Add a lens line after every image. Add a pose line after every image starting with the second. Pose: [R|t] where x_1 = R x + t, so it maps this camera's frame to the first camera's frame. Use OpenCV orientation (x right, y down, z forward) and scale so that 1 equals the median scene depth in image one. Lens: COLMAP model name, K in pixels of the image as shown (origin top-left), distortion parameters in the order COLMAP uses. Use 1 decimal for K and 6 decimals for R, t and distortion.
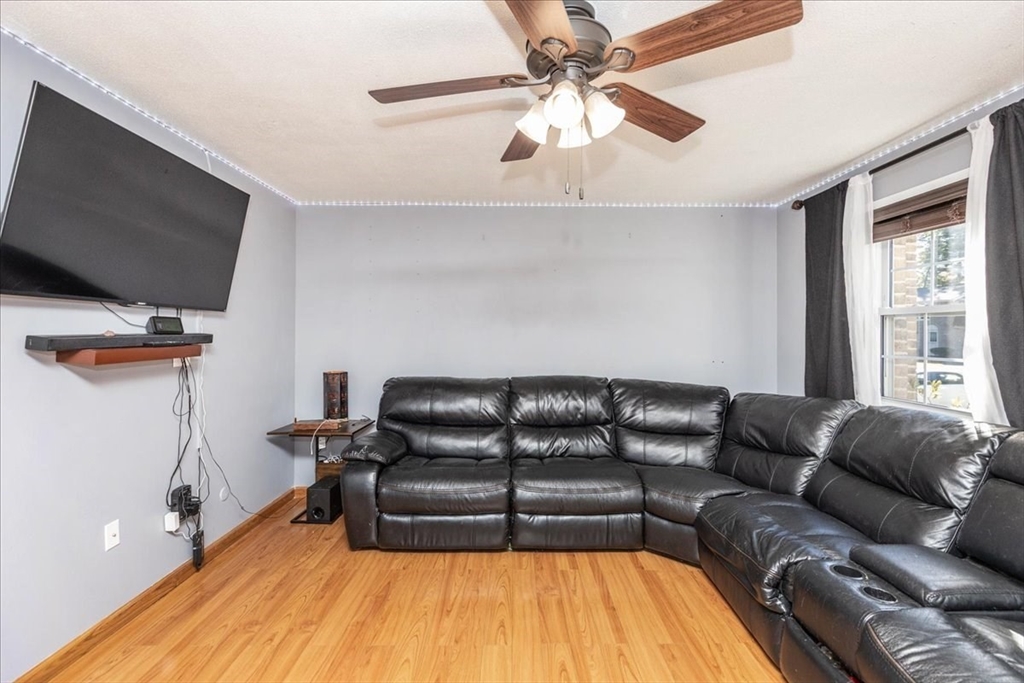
lens RADIAL K [[462.8, 0, 515.3], [0, 462.8, 336.3], [0, 0, 1]] dist [0.002219, 0.000169]
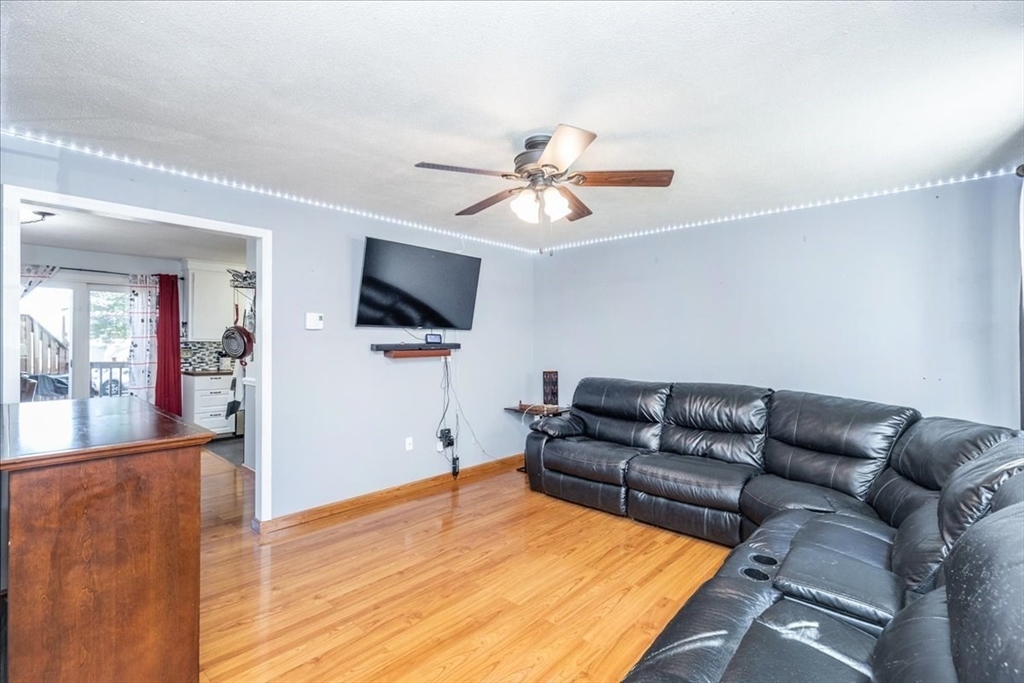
lens RADIAL K [[466.7, 0, 509.5], [0, 466.7, 348.0], [0, 0, 1]] dist [0.001296, 0.000290]
pose [[0.730362, 0.008450, -0.683008, 0.640071], [-0.005918, 0.999964, 0.006043, 0.000949], [0.683035, -0.000371, 0.730386, -0.136664]]
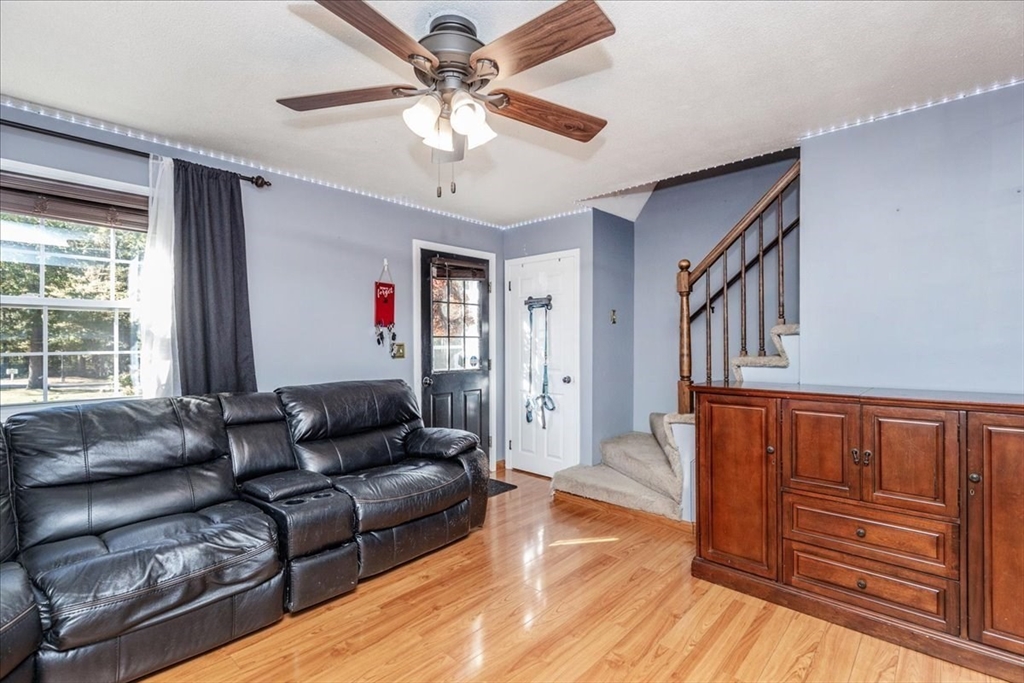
lens RADIAL K [[480.2, 0, 512.0], [0, 480.2, 341.5], [0, 0, 1]] dist [-0.000173, -0.000167]
pose [[-0.739415, 0.005285, 0.673229, -0.432748], [0.007488, 0.999972, 0.000374, 0.033133], [-0.673208, 0.005317, -0.739434, 0.985921]]
